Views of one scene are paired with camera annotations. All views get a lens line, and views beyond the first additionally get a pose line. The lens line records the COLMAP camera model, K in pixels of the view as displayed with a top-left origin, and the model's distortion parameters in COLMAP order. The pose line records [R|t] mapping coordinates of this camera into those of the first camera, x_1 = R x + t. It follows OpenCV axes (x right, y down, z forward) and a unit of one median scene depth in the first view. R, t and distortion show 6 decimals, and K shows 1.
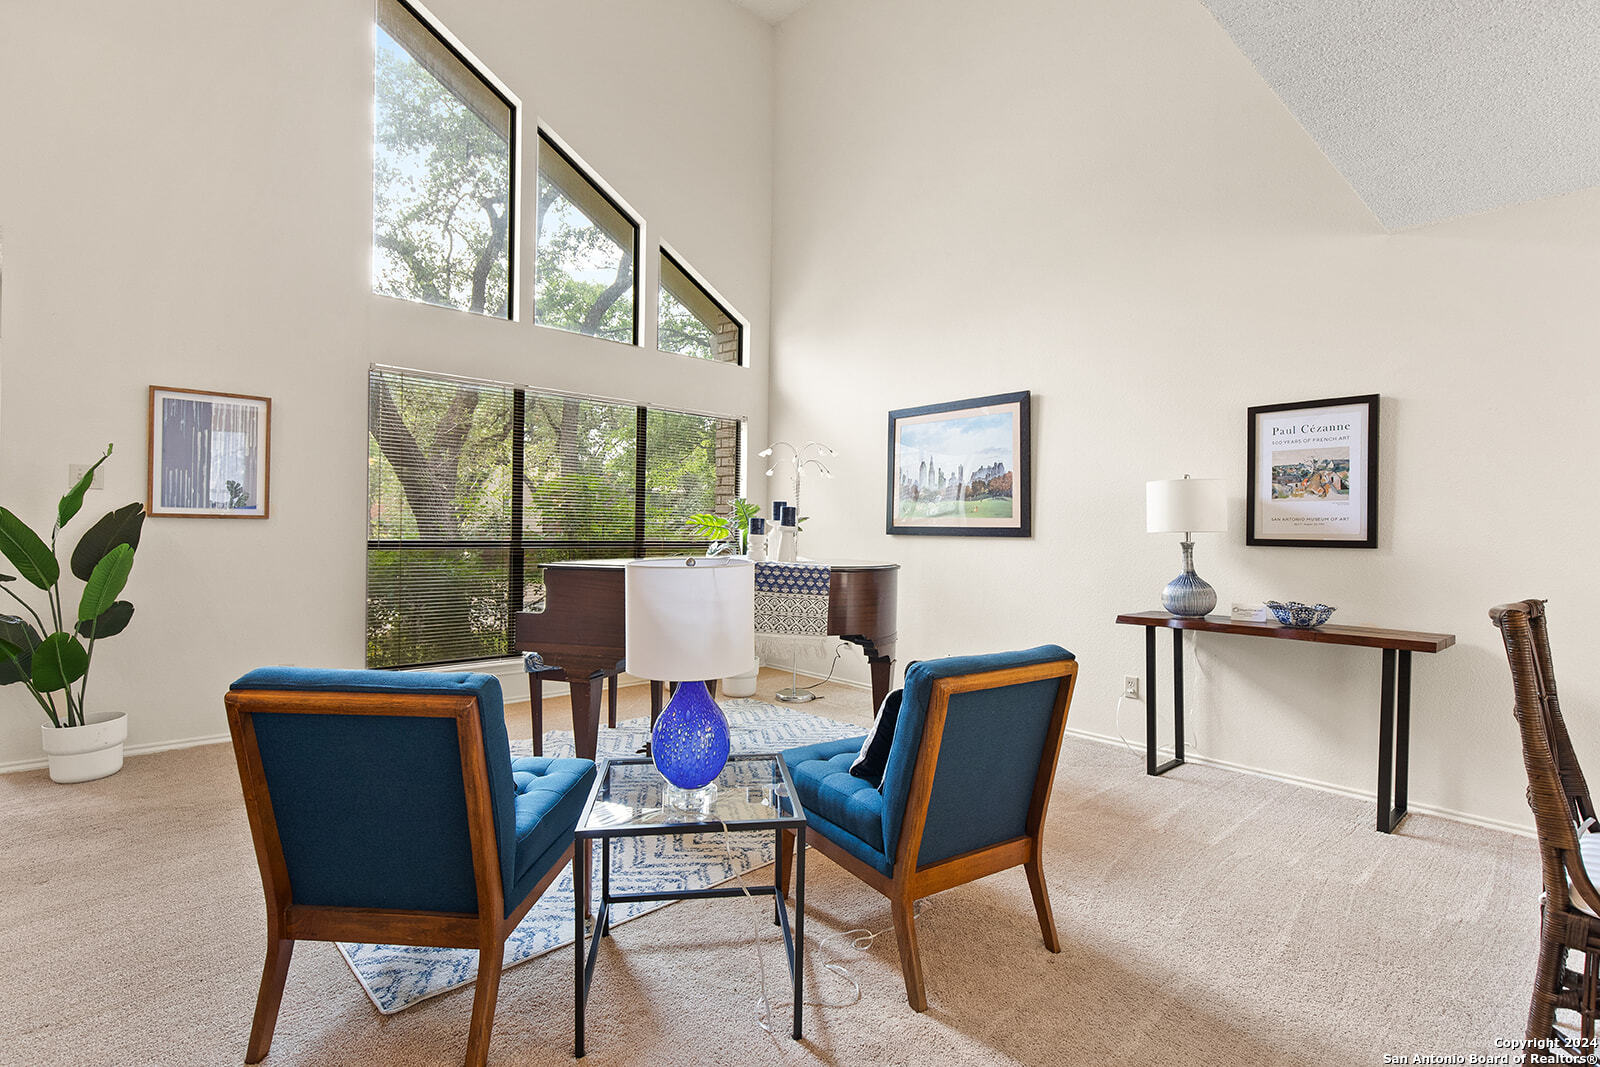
lens RADIAL K [[744.9, 0, 806.0], [0, 744.9, 532.2], [0, 0, 1]] dist [-0.000215, 0.000012]
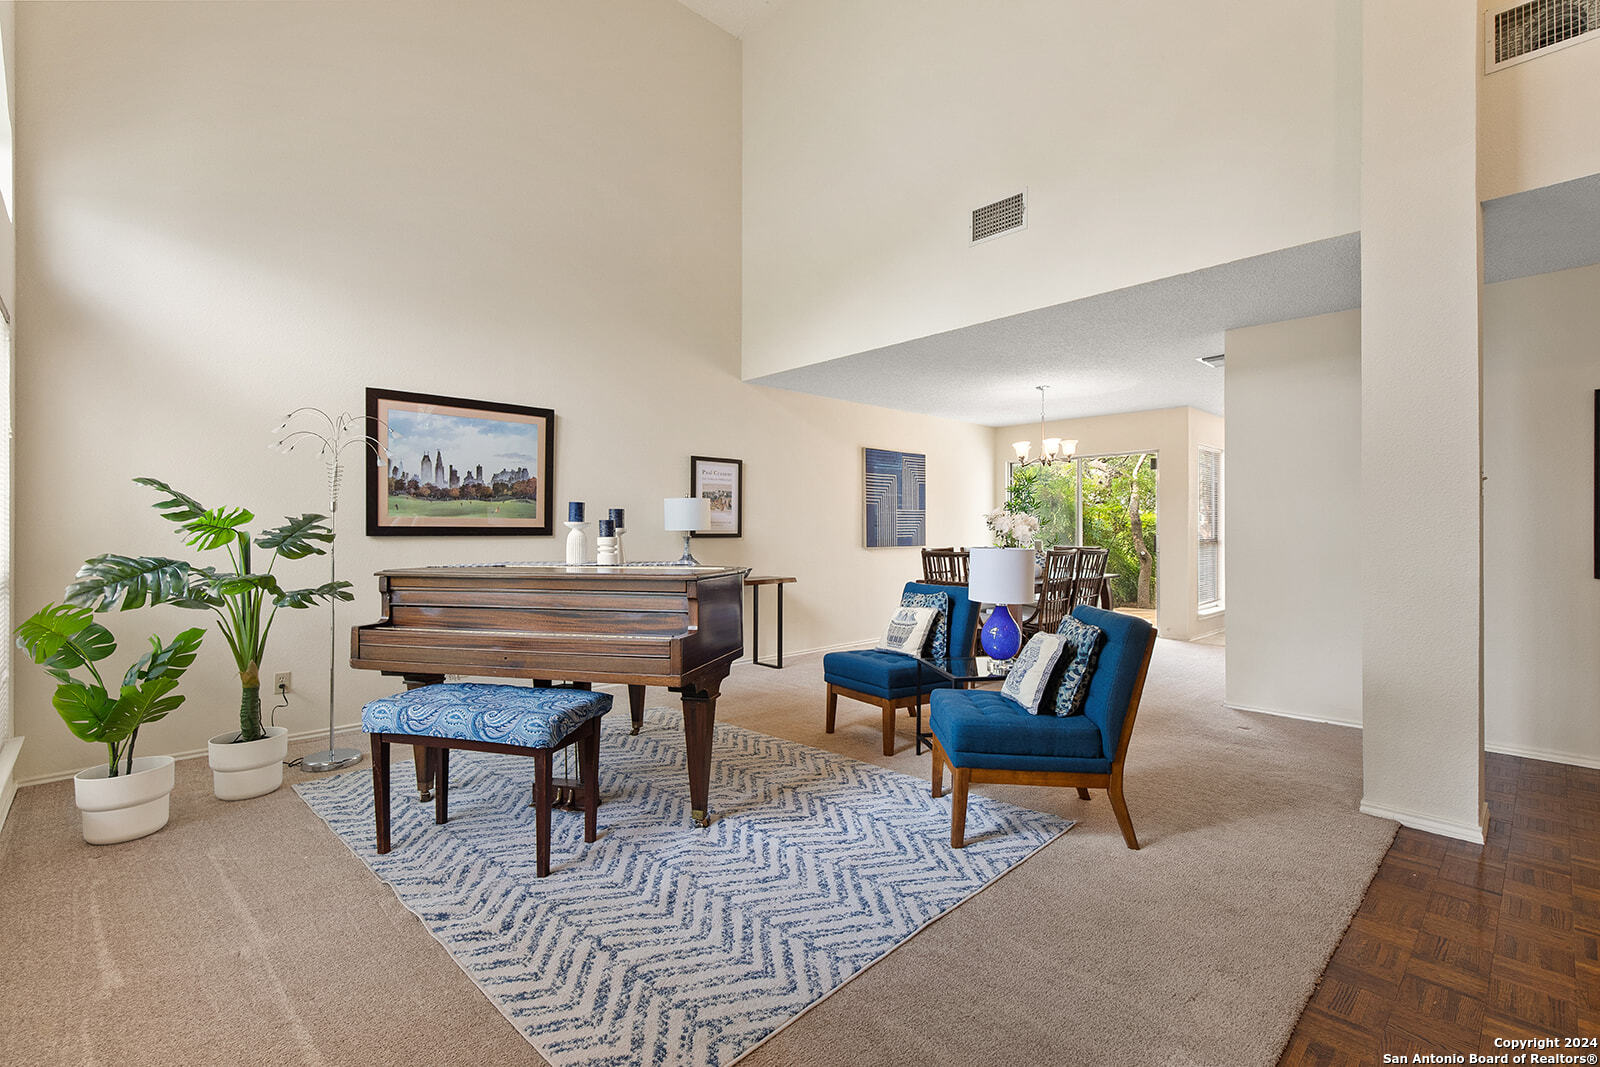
lens RADIAL K [[739.2, 0, 805.1], [0, 739.2, 529.2], [0, 0, 1]] dist [-0.000255, -0.000021]
pose [[-0.035468, -0.018761, 0.999195, -0.827955], [-0.006776, 0.999805, 0.018532, -0.025807], [-0.999348, -0.006113, -0.035588, 0.611915]]
